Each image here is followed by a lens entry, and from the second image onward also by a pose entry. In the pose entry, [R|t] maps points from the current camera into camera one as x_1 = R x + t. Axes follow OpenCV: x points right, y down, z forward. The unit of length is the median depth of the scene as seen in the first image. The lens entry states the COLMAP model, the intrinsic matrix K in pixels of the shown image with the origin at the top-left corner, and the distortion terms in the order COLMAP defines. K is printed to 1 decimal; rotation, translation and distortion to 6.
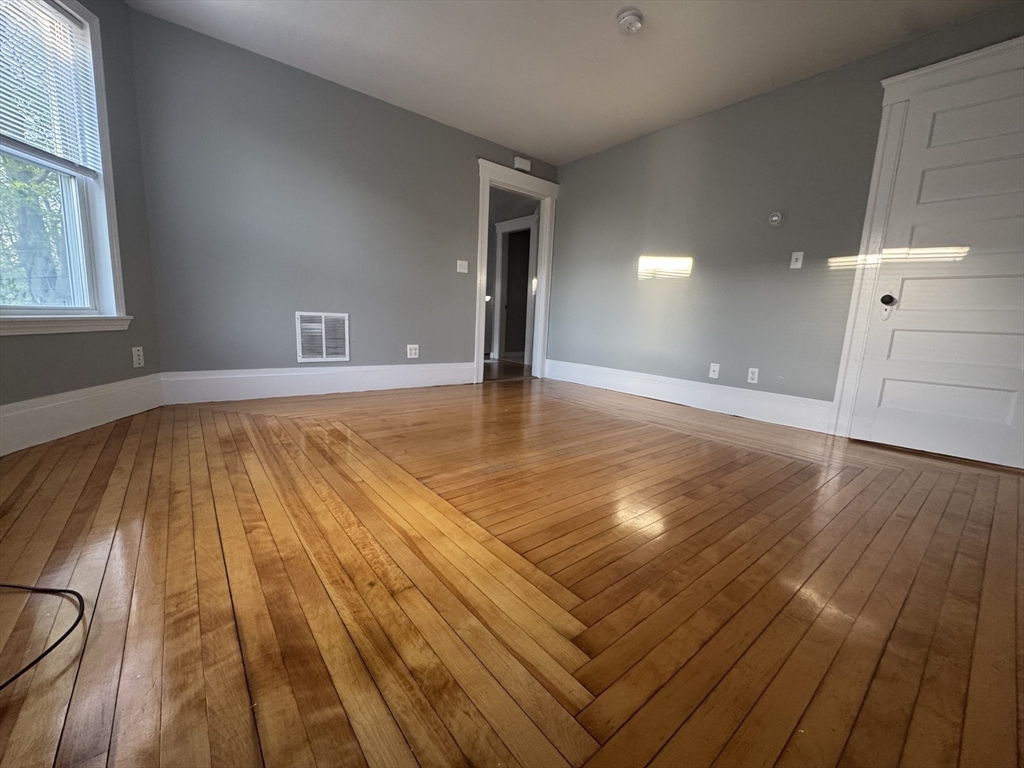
lens RADIAL K [[409.5, 0, 511.9], [0, 409.5, 383.3], [0, 0, 1]] dist [0.000768, 0.000090]
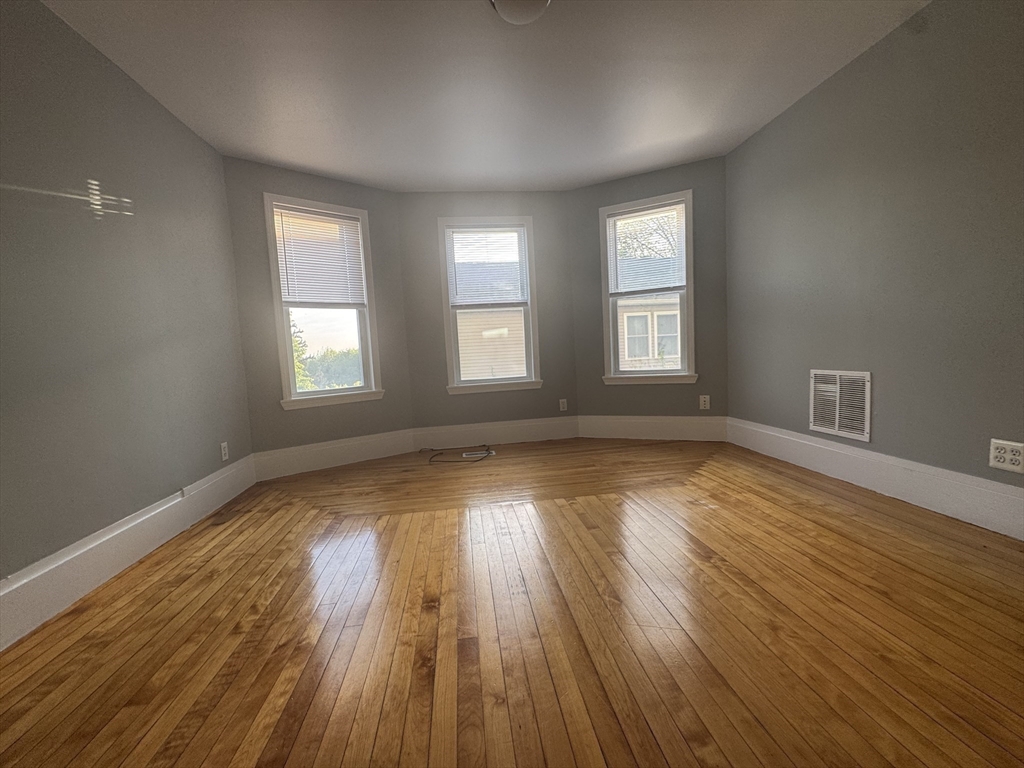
lens RADIAL K [[409.5, 0, 512.0], [0, 409.5, 382.9], [0, 0, 1]] dist [0.000768, 0.000090]
pose [[-0.525565, 0.048971, -0.849343, 0.493743], [-0.106435, 0.986713, 0.122753, -0.179971], [0.844069, 0.154915, -0.513370, 0.889229]]
